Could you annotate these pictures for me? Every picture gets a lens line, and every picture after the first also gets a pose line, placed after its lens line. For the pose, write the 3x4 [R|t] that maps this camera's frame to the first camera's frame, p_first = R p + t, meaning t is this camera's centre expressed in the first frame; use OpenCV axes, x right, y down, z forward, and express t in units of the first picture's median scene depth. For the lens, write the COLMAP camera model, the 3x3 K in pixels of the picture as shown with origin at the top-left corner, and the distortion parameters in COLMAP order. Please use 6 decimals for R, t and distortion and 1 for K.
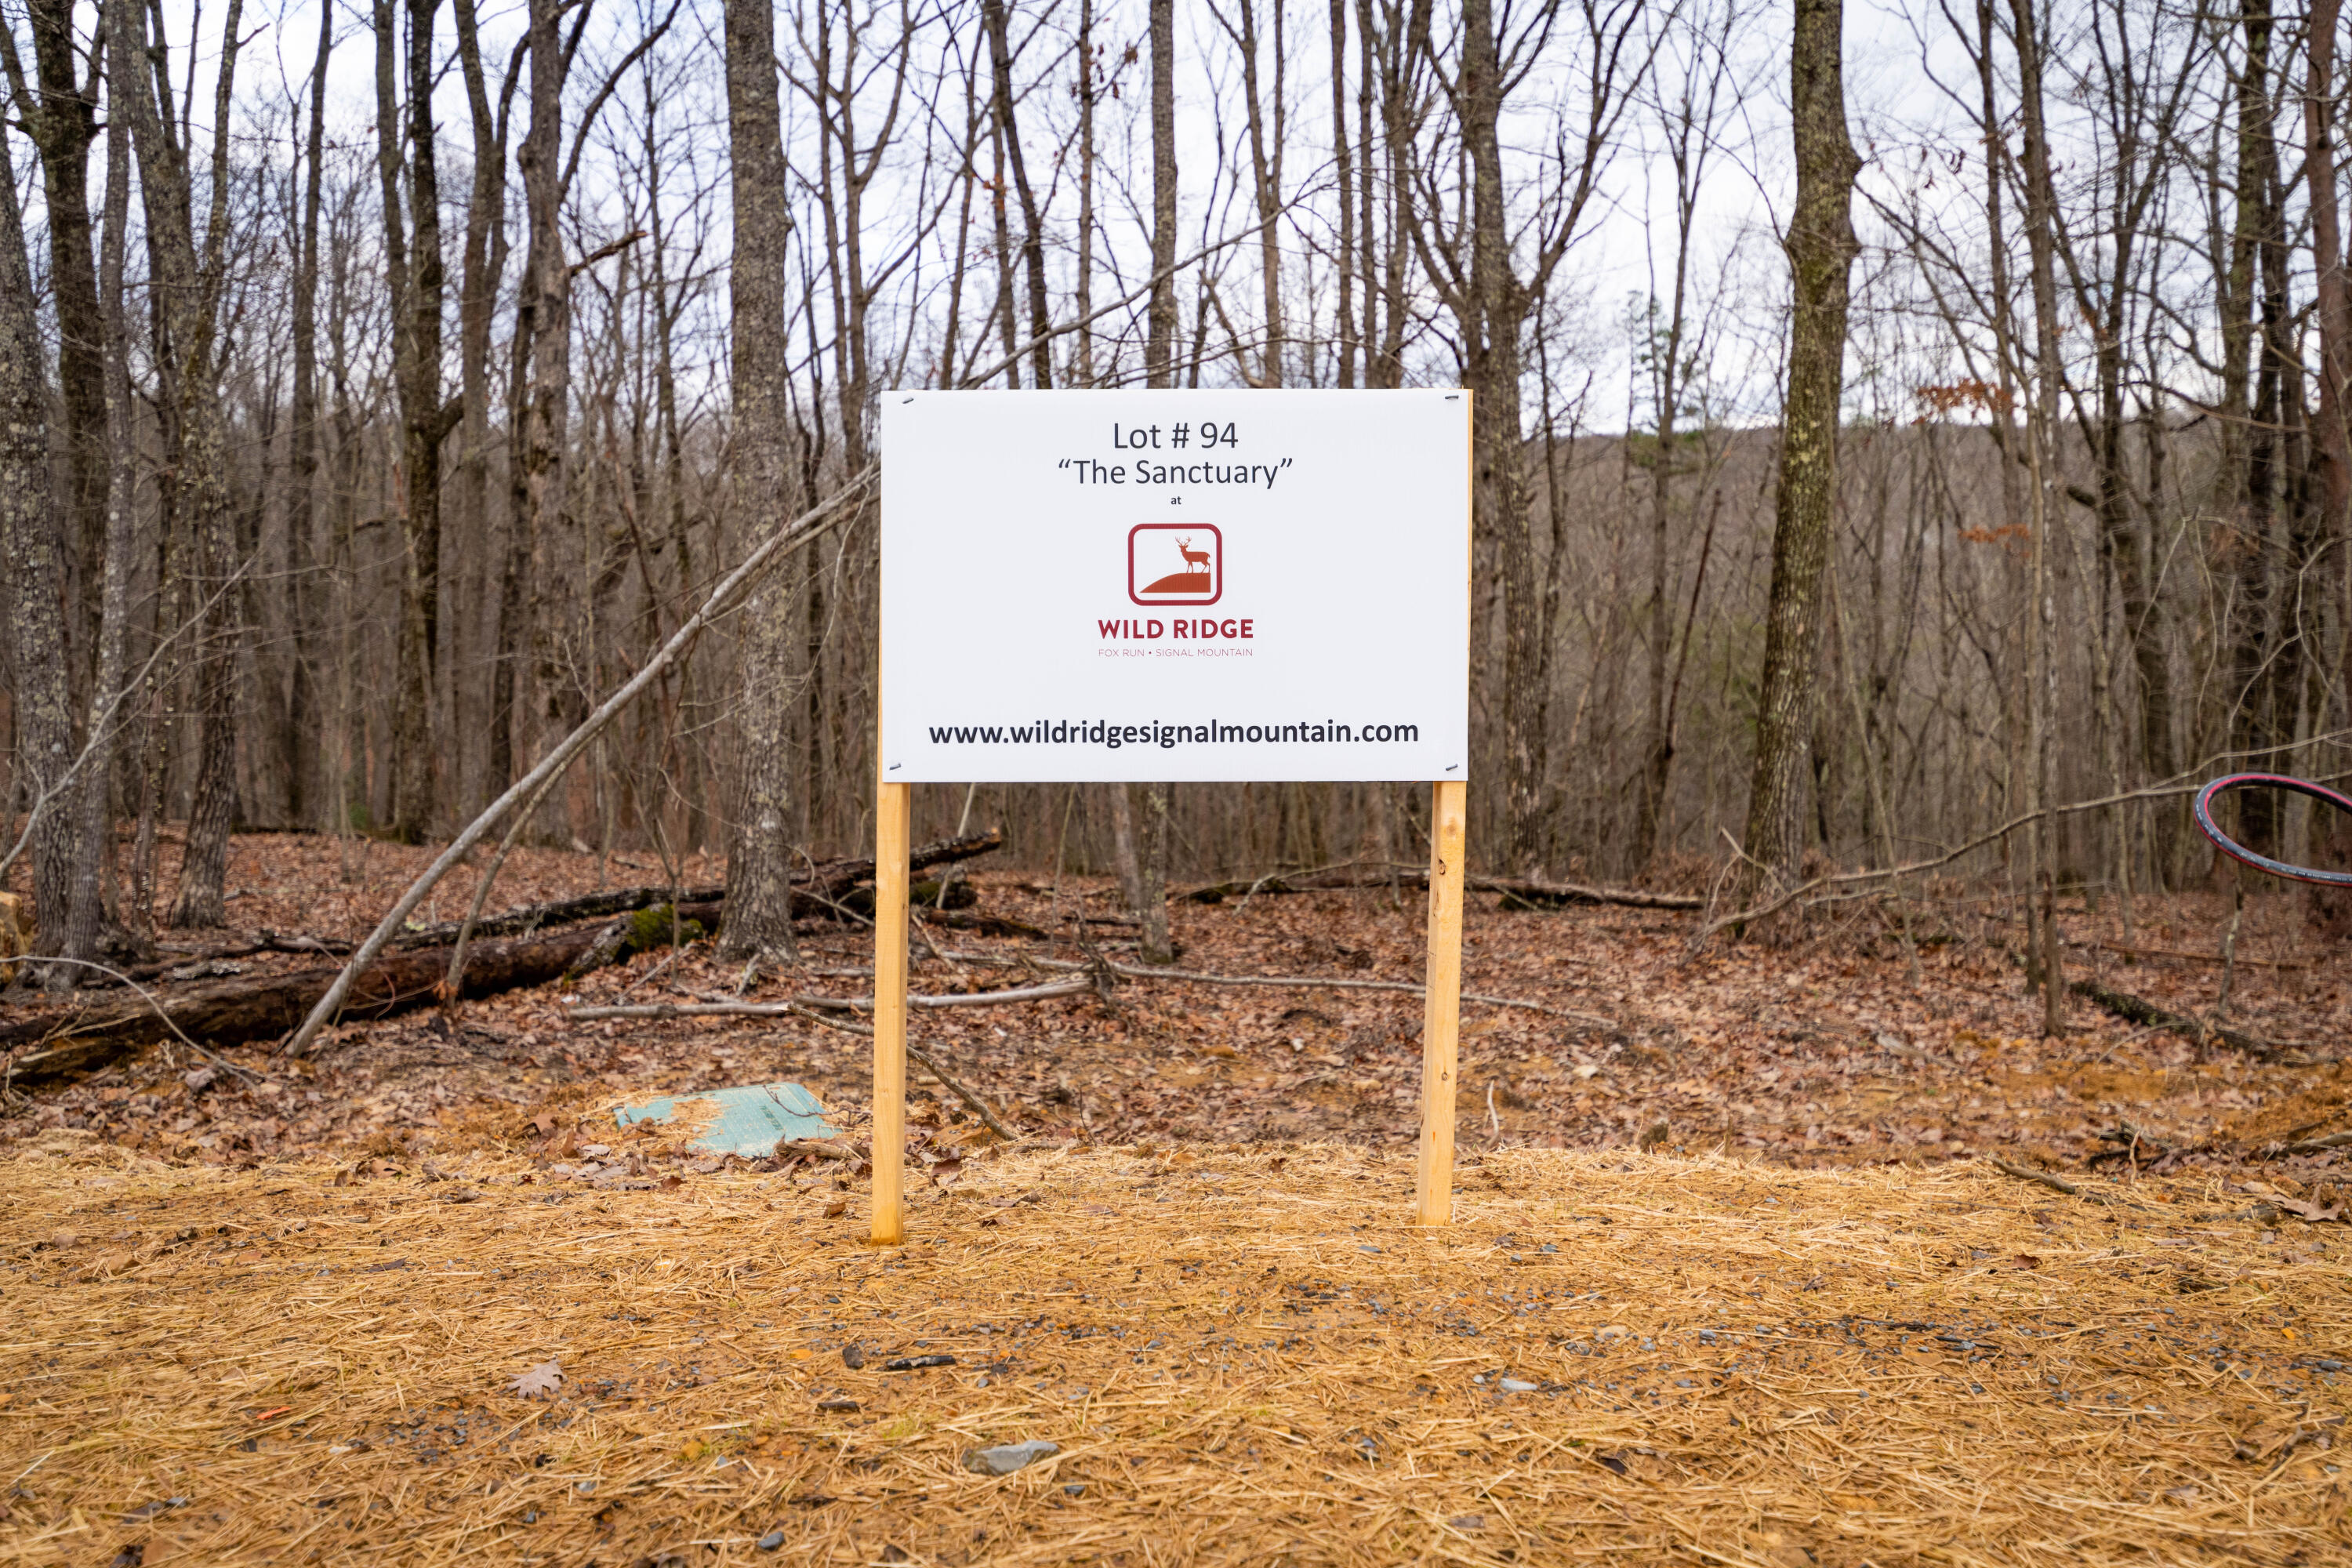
lens RADIAL K [[2028.8, 0, 1174.7], [0, 2028.8, 778.2], [0, 0, 1]] dist [-0.017238, 0.000649]
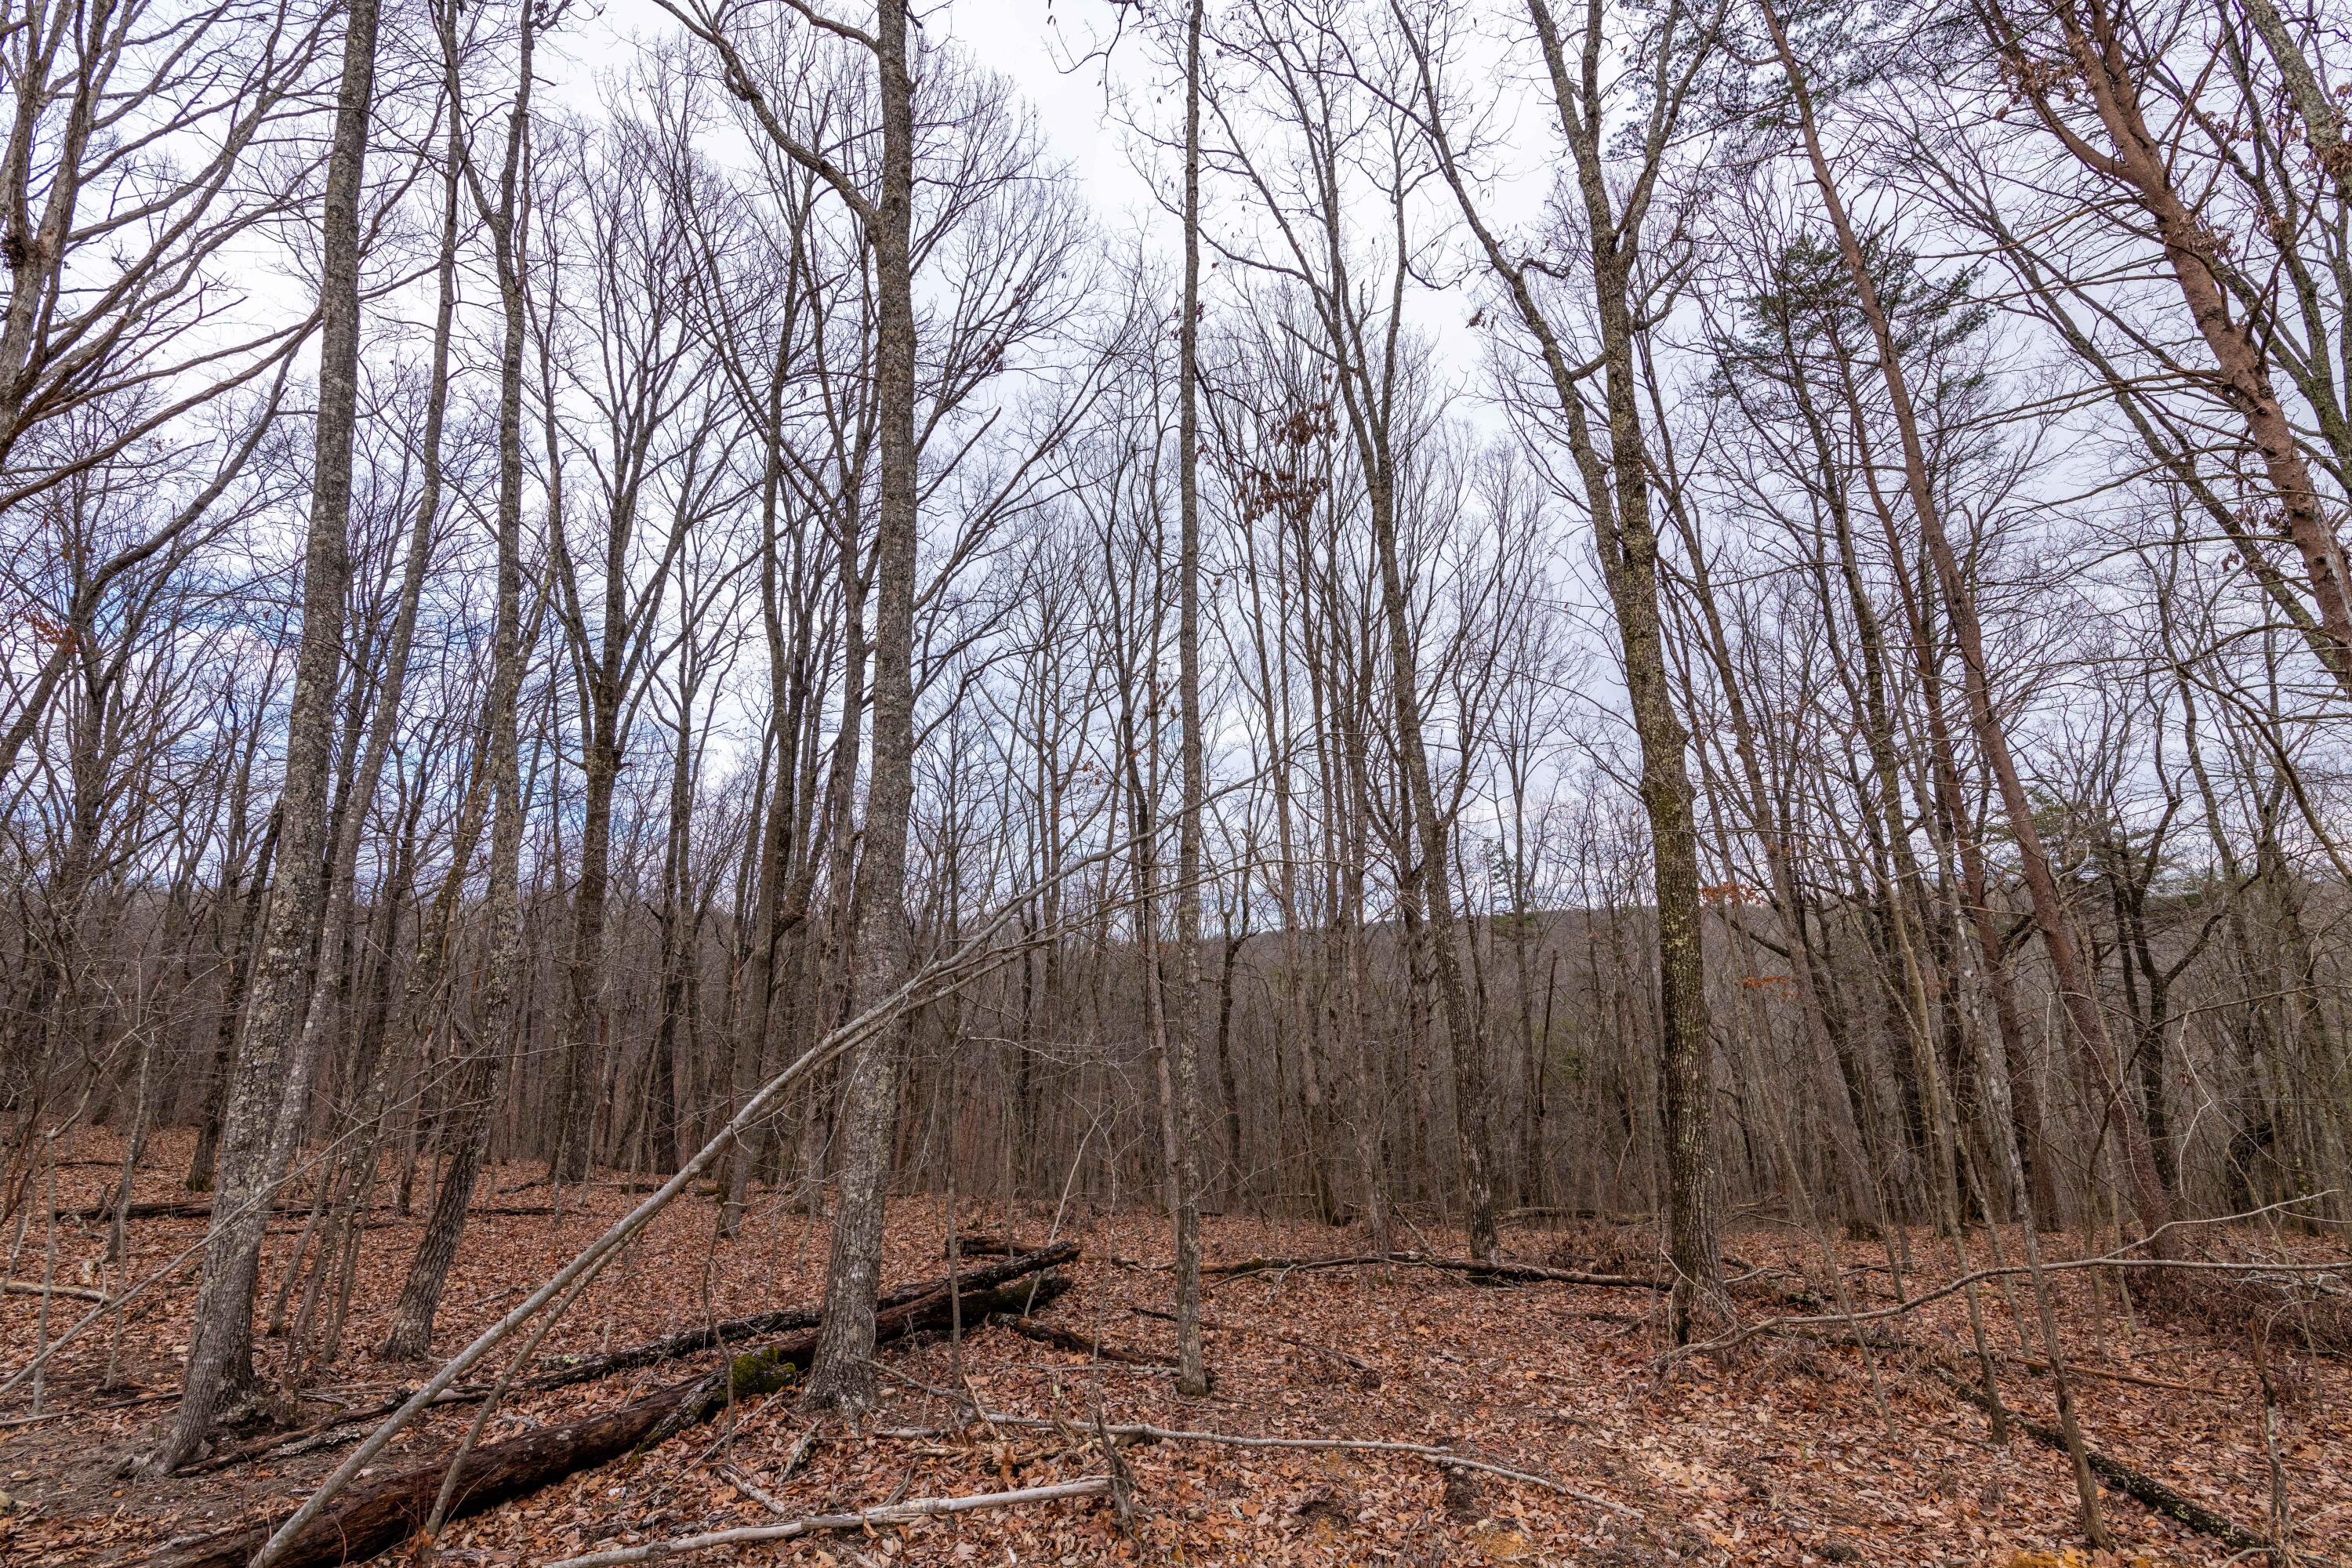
lens RADIAL K [[1032.7, 0, 1175.6], [0, 1032.7, 785.1], [0, 0, 1]] dist [0.004702, 0.000207]
pose [[0.997528, -0.026745, -0.064976, 0.018660], [0.006484, 0.955819, -0.293886, -0.042940], [0.069965, 0.292738, 0.953629, 0.212584]]
